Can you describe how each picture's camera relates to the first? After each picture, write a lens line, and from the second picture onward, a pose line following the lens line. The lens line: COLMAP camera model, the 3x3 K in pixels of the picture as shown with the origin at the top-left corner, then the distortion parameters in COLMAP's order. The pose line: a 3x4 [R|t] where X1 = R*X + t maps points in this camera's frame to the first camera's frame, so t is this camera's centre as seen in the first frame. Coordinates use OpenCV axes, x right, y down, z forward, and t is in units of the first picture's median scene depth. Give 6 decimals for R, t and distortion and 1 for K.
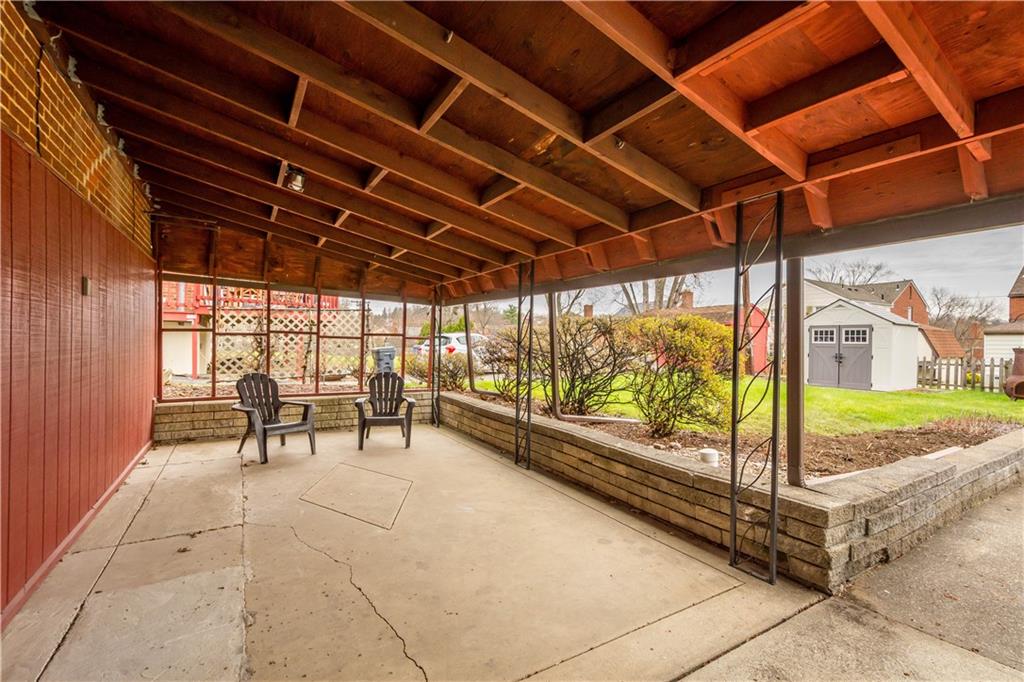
lens RADIAL K [[445.2, 0, 514.4], [0, 445.2, 339.2], [0, 0, 1]] dist [0.007569, -0.000951]
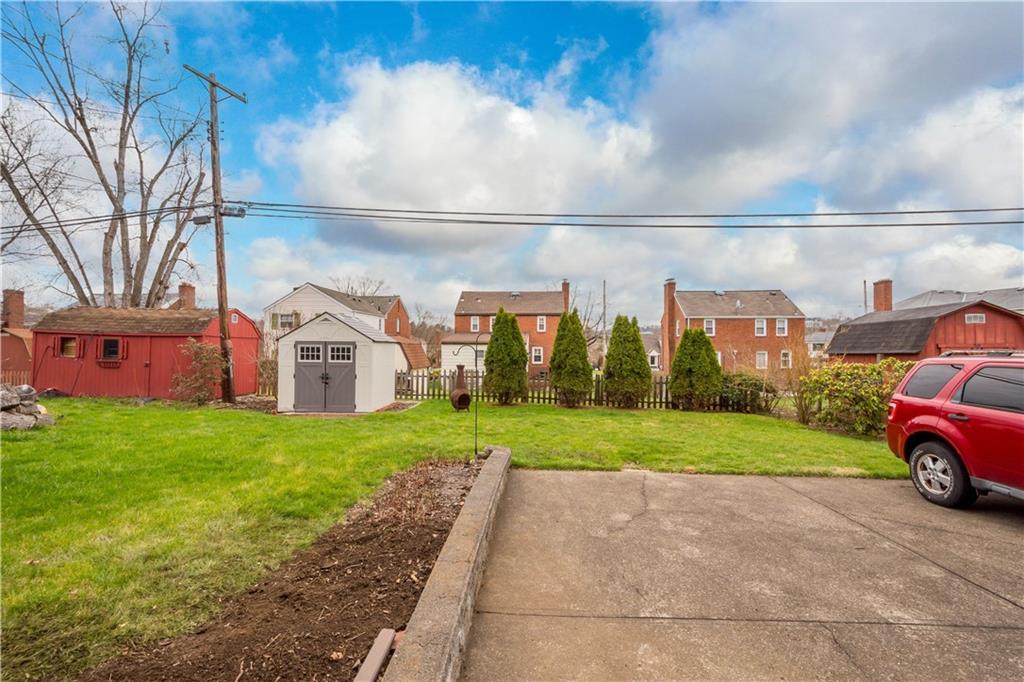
lens RADIAL K [[445.2, 0, 514.0], [0, 445.2, 339.4], [0, 0, 1]] dist [0.007569, -0.000951]
pose [[0.567108, 0.006320, 0.823619, 0.191344], [-0.005752, 0.999977, -0.003712, -0.030385], [-0.823623, -0.002632, 0.567131, 0.174996]]
